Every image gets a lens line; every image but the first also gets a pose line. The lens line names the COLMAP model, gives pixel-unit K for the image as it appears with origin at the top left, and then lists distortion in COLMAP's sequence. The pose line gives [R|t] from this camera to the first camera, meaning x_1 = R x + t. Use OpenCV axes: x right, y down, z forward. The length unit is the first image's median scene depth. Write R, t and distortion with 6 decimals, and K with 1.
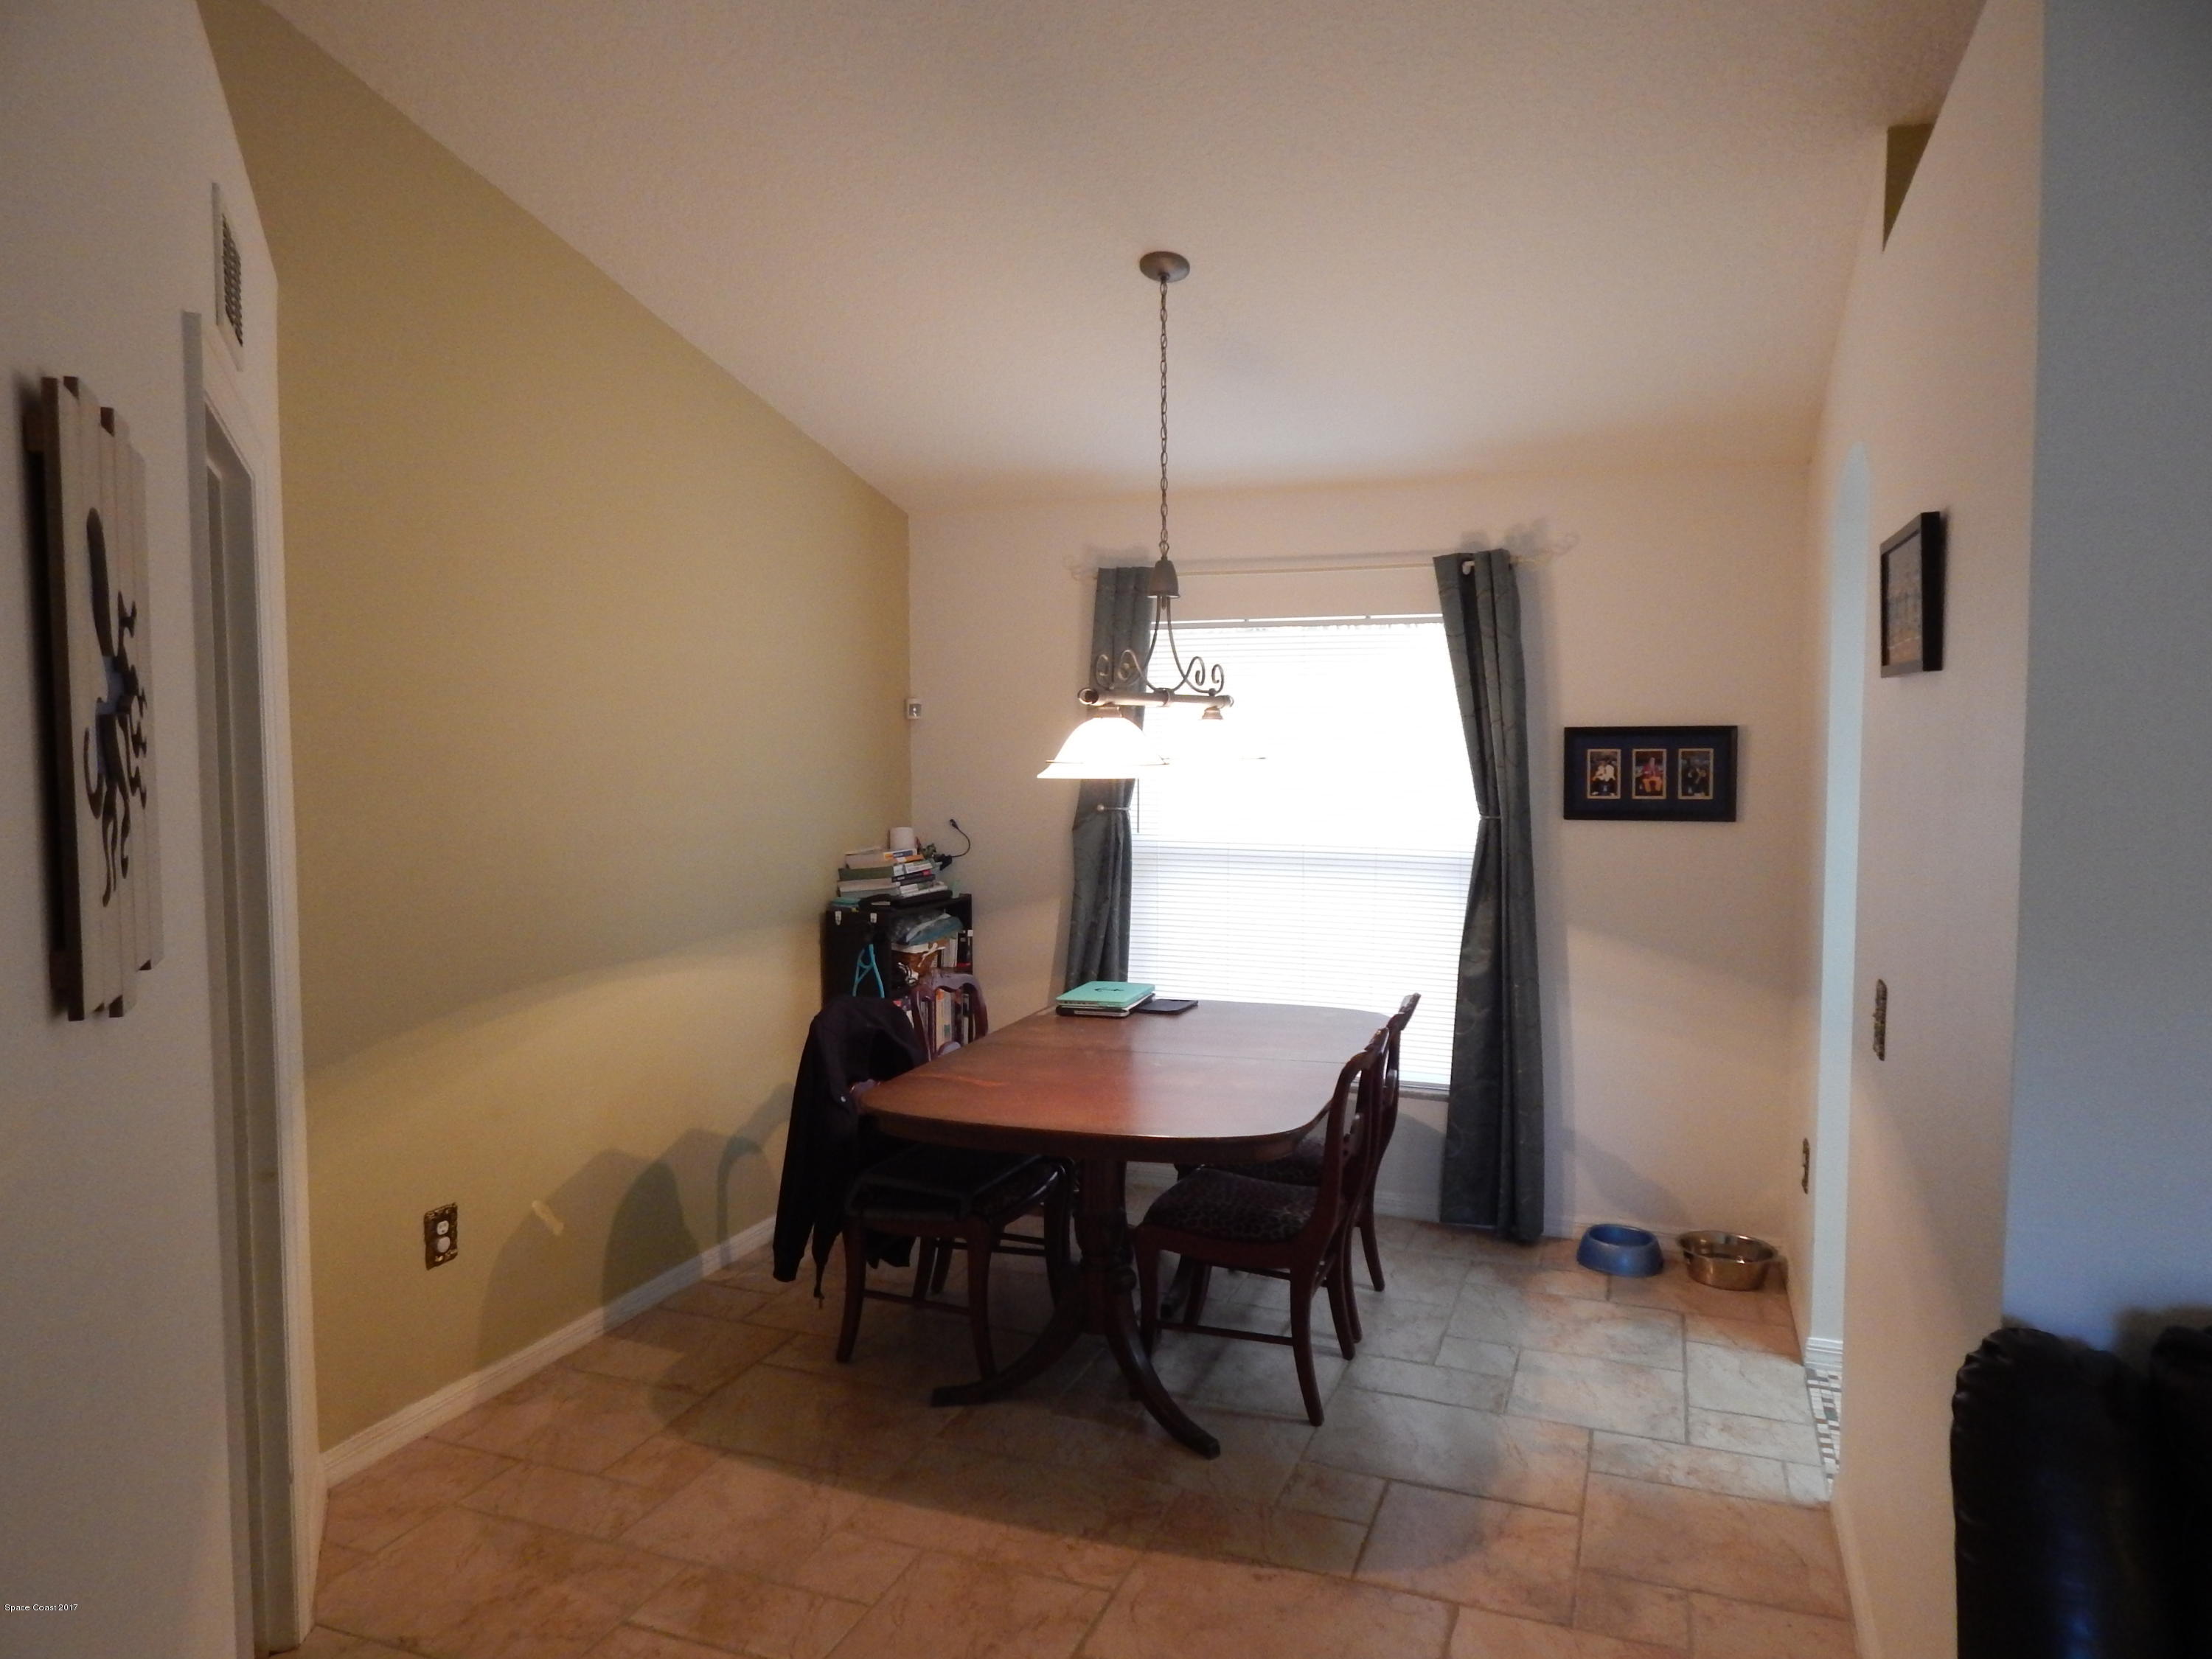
lens RADIAL K [[1470.8, 0, 1104.6], [0, 1470.8, 825.2], [0, 0, 1]] dist [-0.001564, -0.000061]
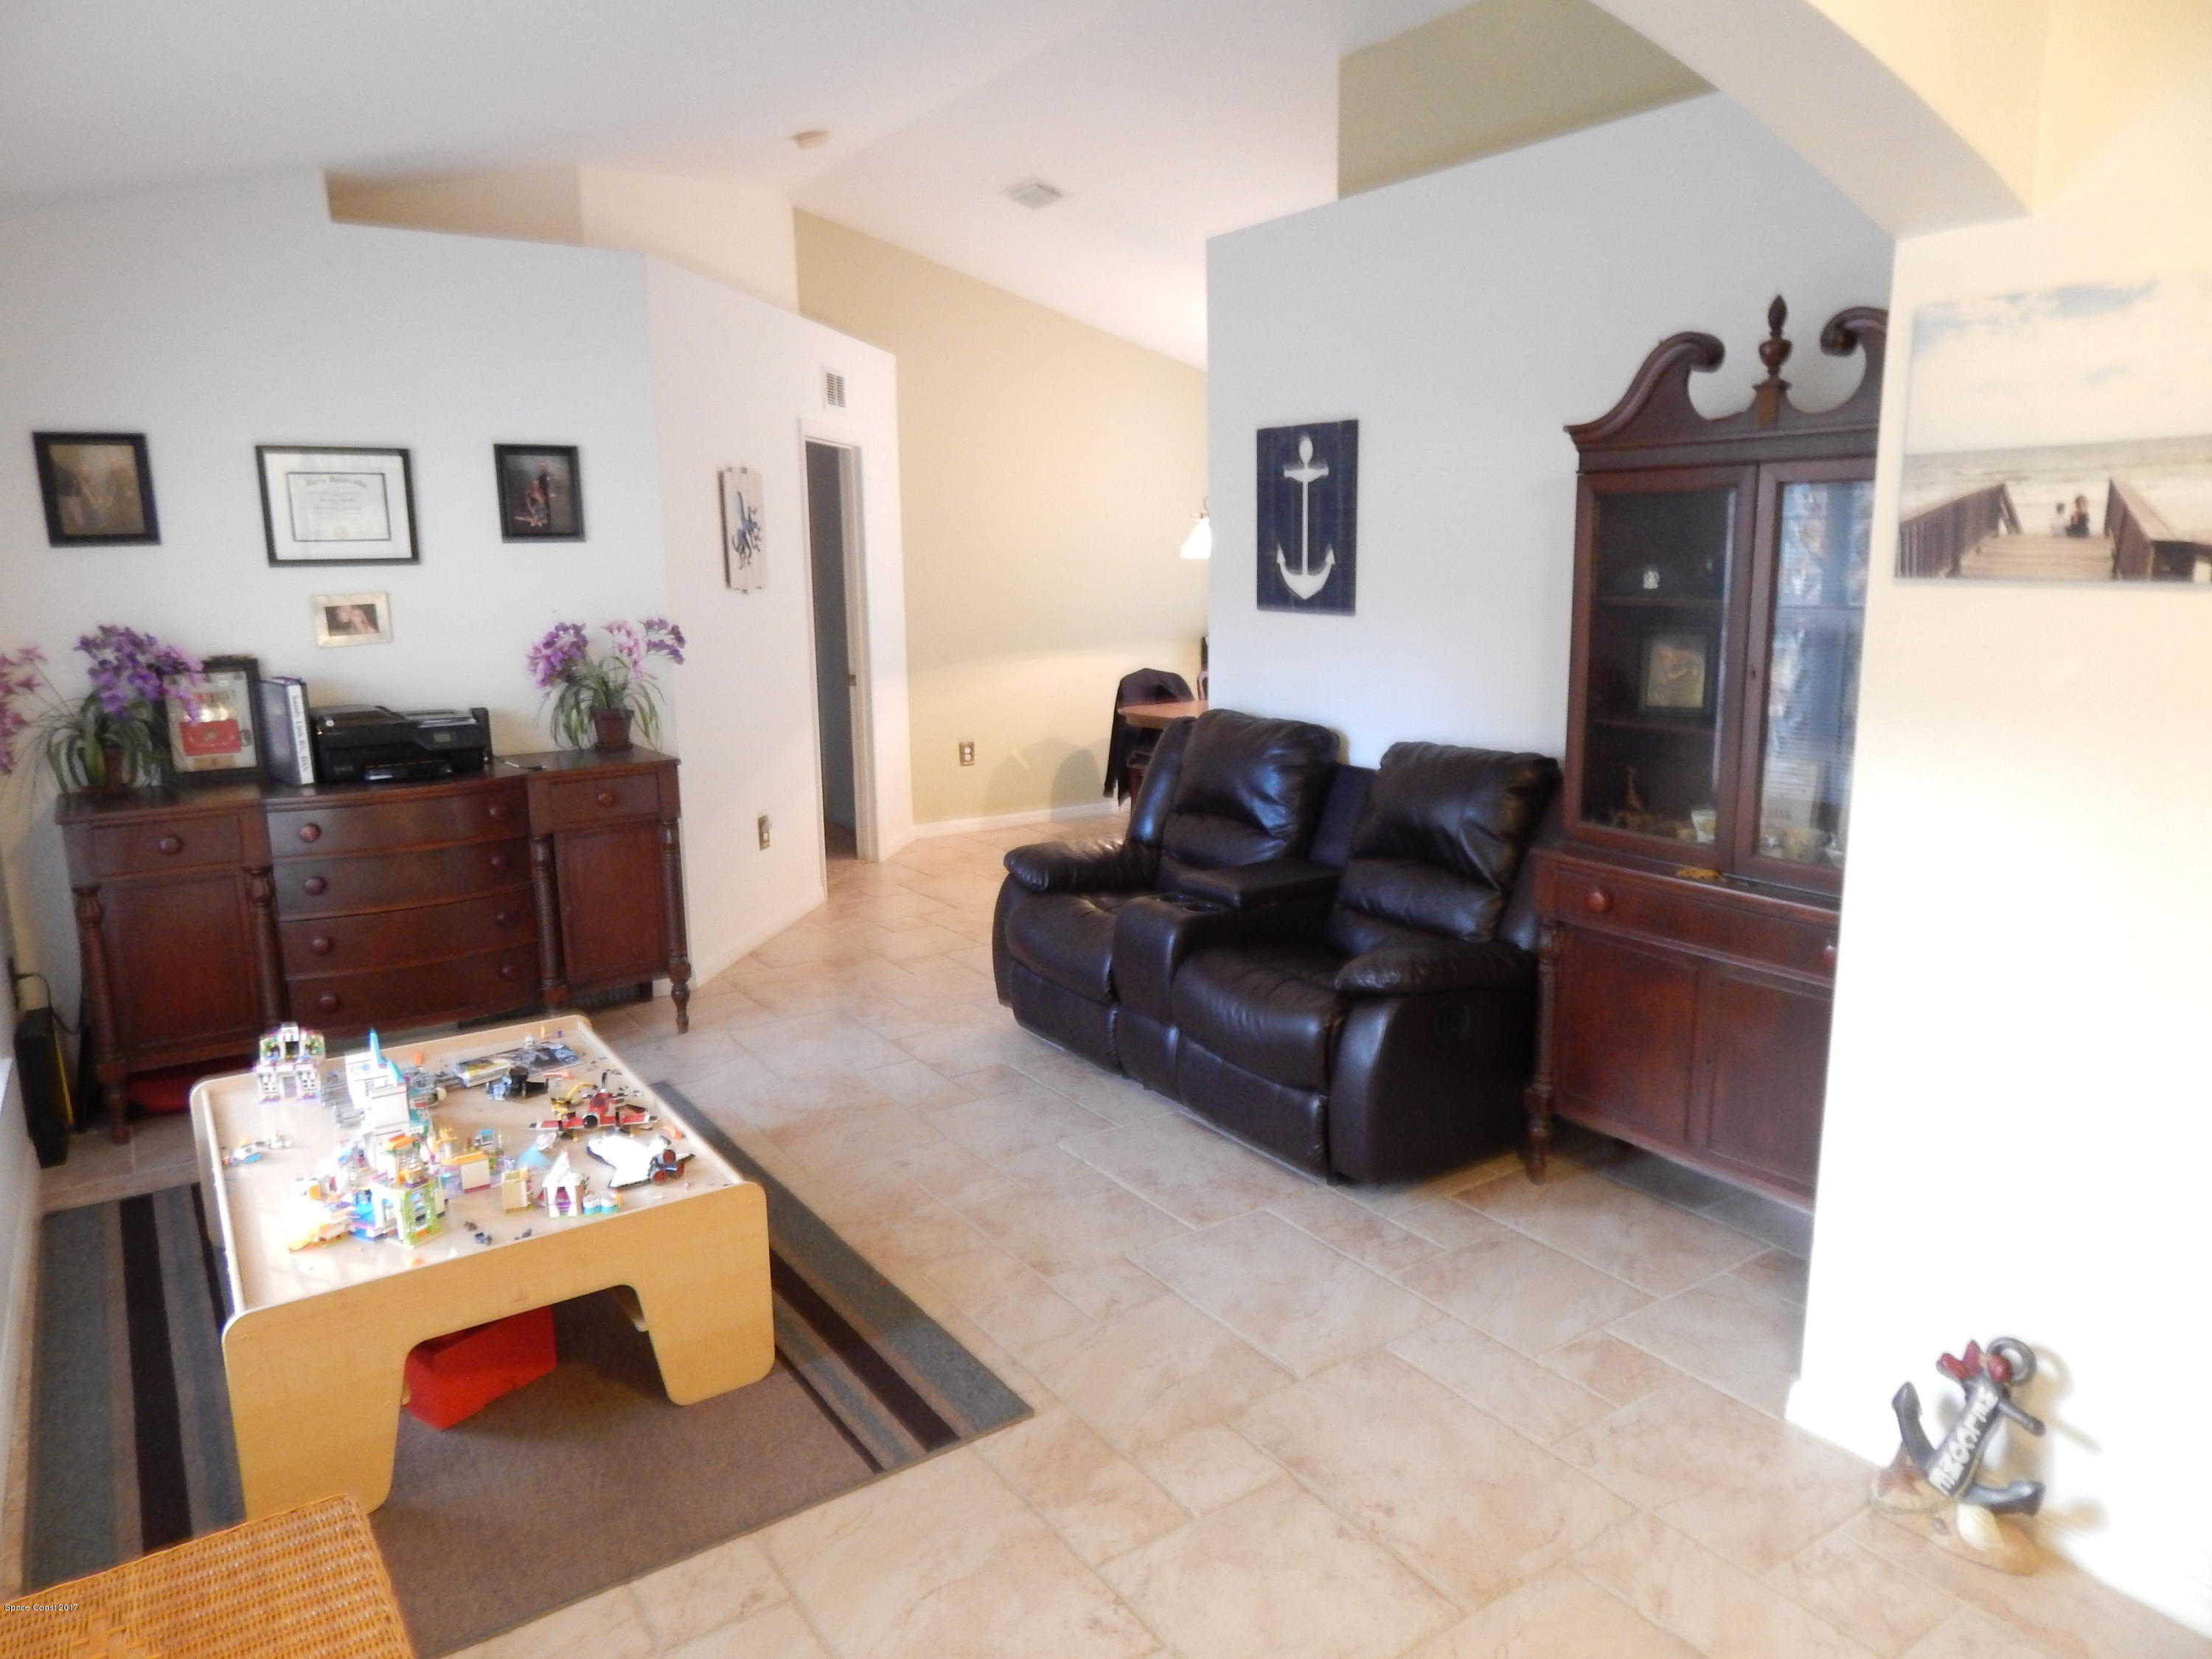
lens RADIAL K [[1470.8, 0, 1106.2], [0, 1470.8, 828.5], [0, 0, 1]] dist [-0.001564, -0.000061]
pose [[0.826962, 0.096381, -0.553936, 1.051463], [-0.022553, 0.990092, 0.138600, 0.066338], [0.561805, -0.102124, 0.820942, -0.823043]]
